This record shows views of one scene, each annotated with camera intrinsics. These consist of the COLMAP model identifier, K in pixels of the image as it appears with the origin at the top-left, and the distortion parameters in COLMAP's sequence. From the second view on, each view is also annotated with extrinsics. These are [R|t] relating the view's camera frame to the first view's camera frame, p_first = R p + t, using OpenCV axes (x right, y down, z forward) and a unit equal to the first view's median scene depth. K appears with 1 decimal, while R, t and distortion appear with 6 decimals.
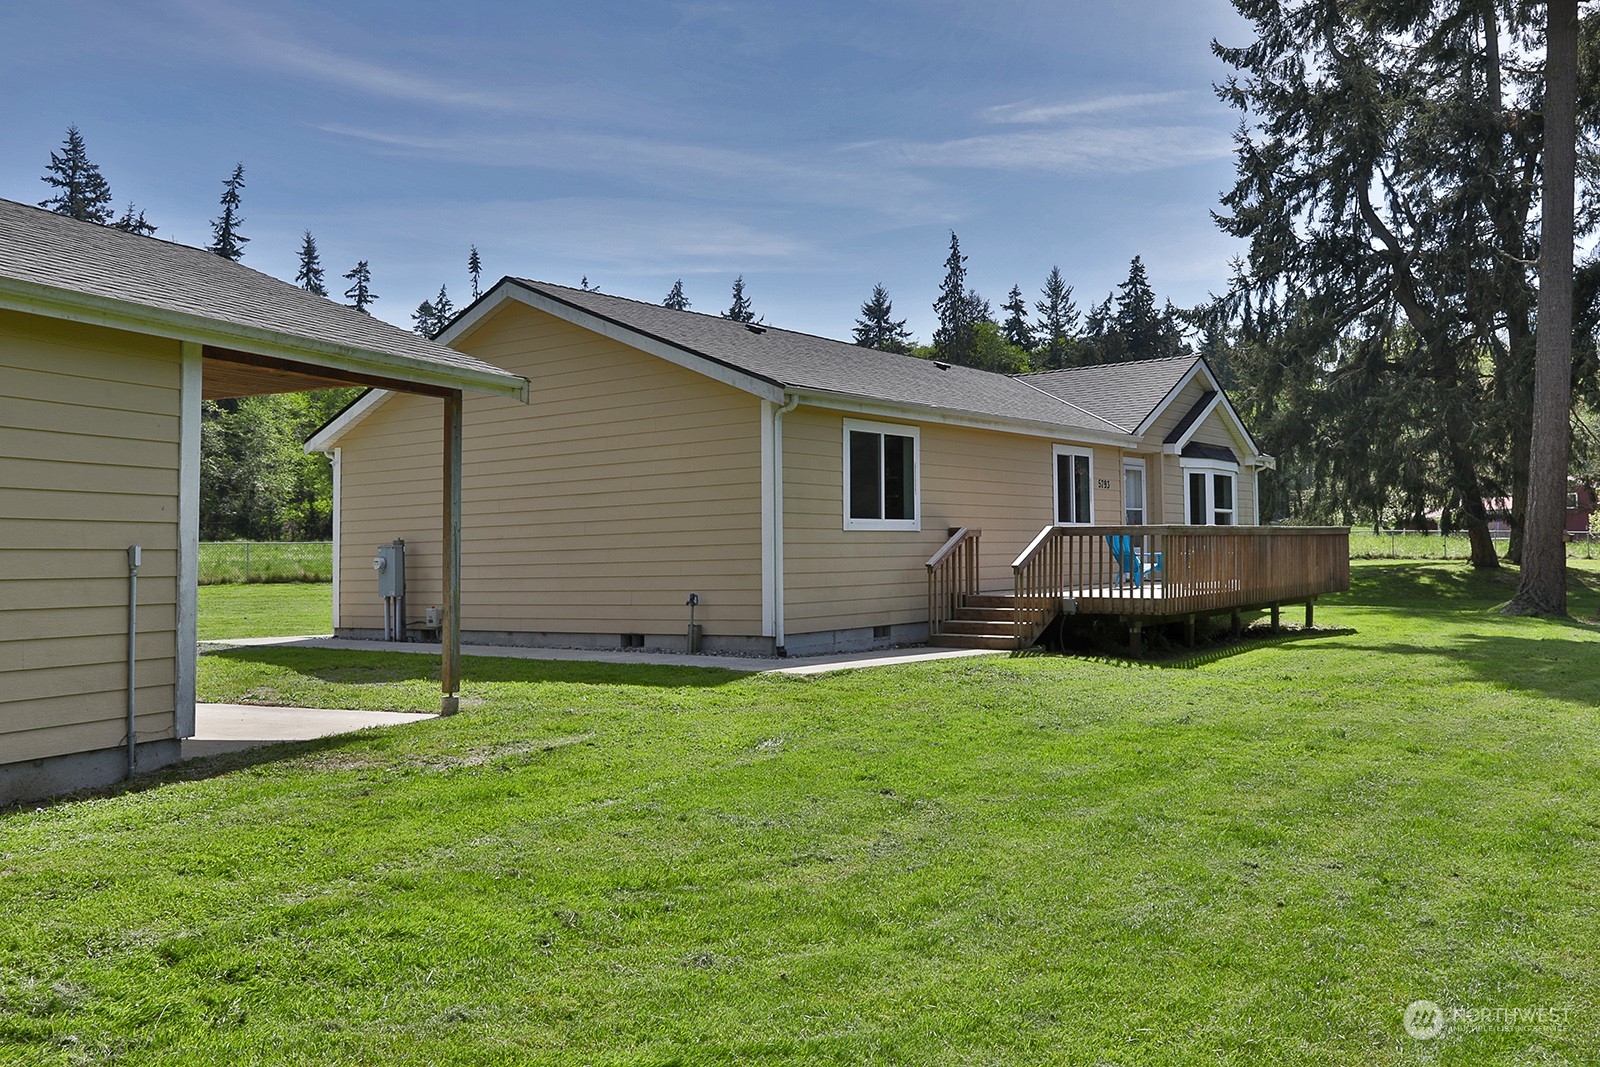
lens RADIAL K [[1345.9, 0, 800.0], [0, 1345.9, 533.5], [0, 0, 1]] dist [-0.041151, 0.007030]
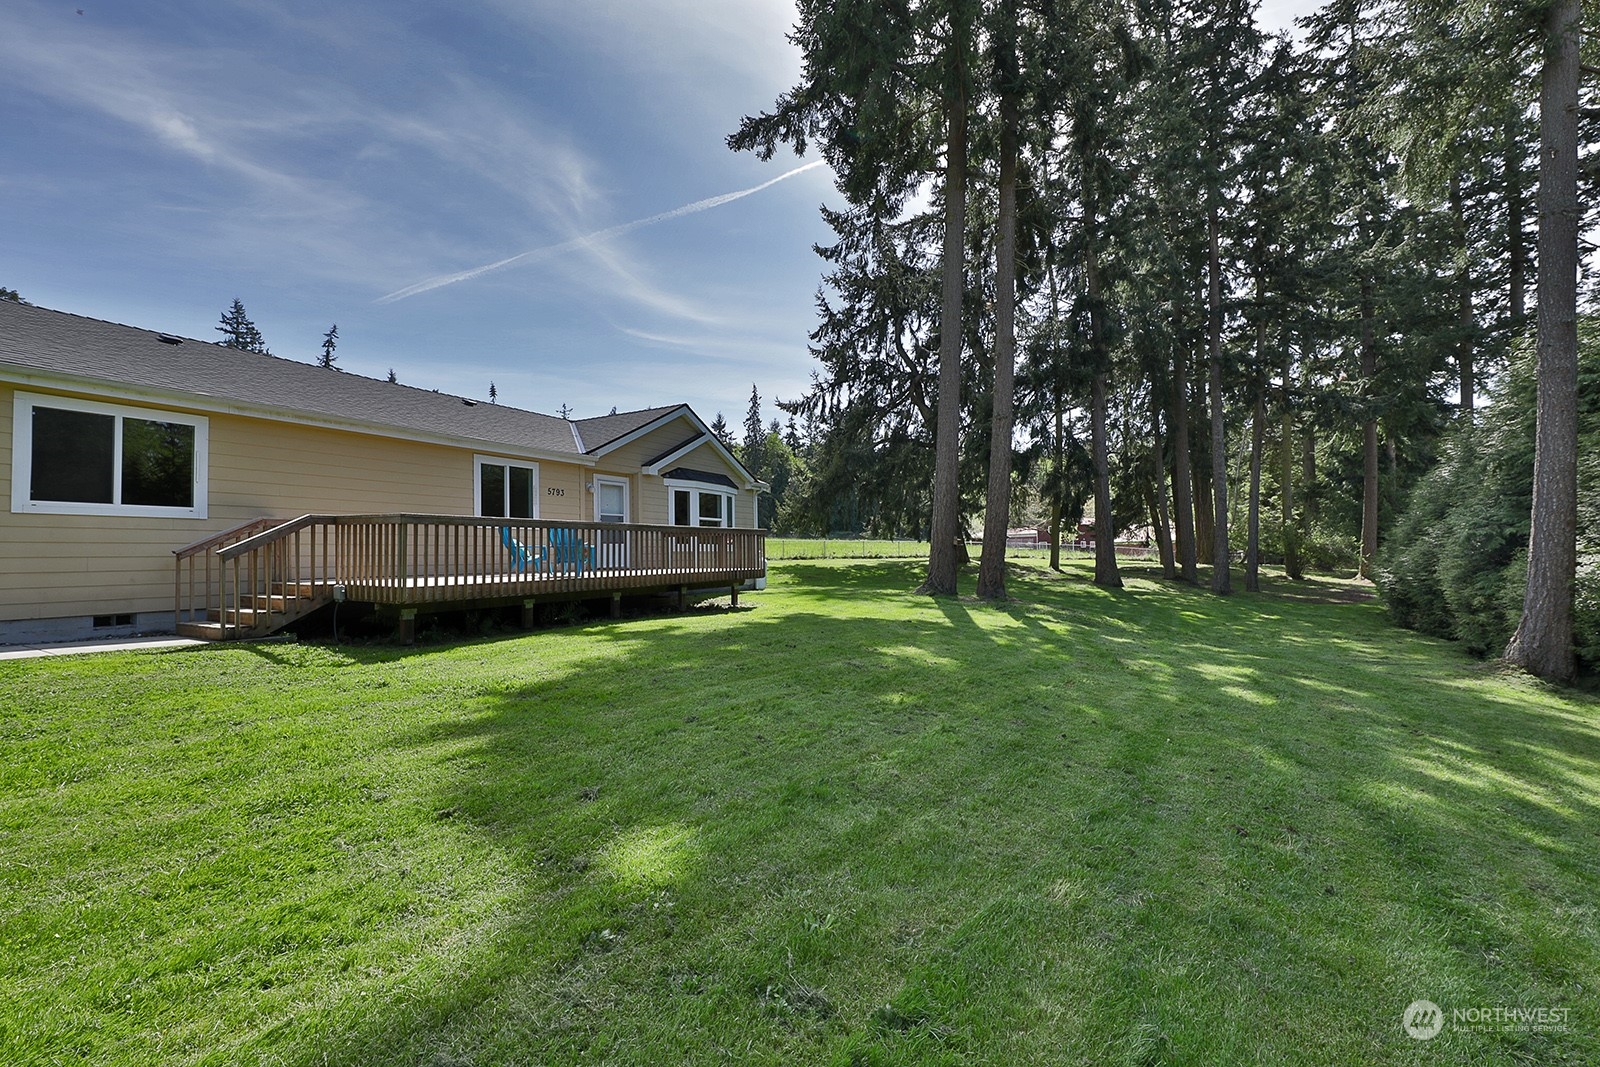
lens RADIAL K [[702.5, 0, 800.0], [0, 702.5, 533.5], [0, 0, 1]] dist [-0.000262, -0.000169]
pose [[0.988553, 0.010836, 0.150482, 0.171503], [-0.008123, 0.999793, -0.018631, 0.005816], [-0.150653, 0.017195, 0.988437, 0.156323]]
